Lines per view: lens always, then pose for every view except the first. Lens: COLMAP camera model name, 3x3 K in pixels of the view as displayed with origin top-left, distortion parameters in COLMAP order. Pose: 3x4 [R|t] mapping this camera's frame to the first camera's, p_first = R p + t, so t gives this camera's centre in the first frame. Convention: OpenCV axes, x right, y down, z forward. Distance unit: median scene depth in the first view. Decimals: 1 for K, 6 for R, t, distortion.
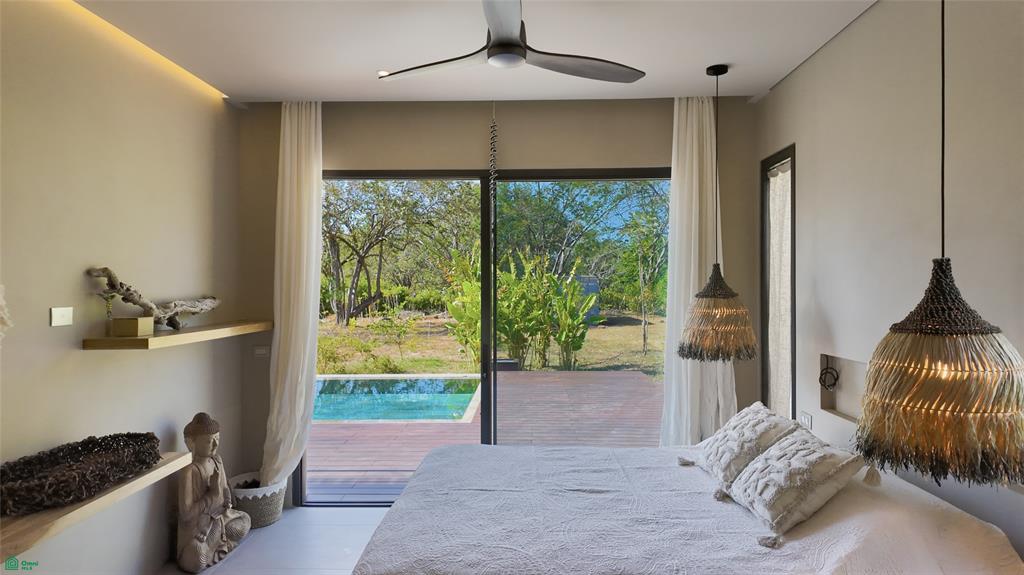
lens RADIAL K [[616.7, 0, 510.2], [0, 616.7, 277.7], [0, 0, 1]] dist [0.021774, -0.000723]
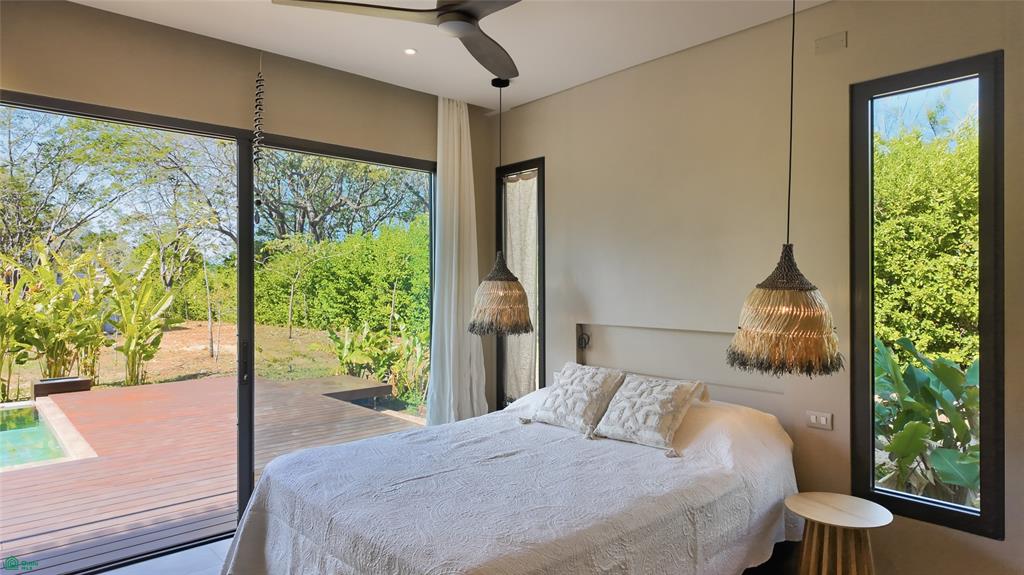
lens RADIAL K [[611.1, 0, 512.0], [0, 611.1, 287.5], [0, 0, 1]] dist [0.080942, -0.000867]
pose [[0.714683, -0.006962, 0.699414, -0.555237], [-0.001649, 0.999931, 0.011638, 0.037416], [-0.699446, -0.009471, 0.714622, 0.210853]]
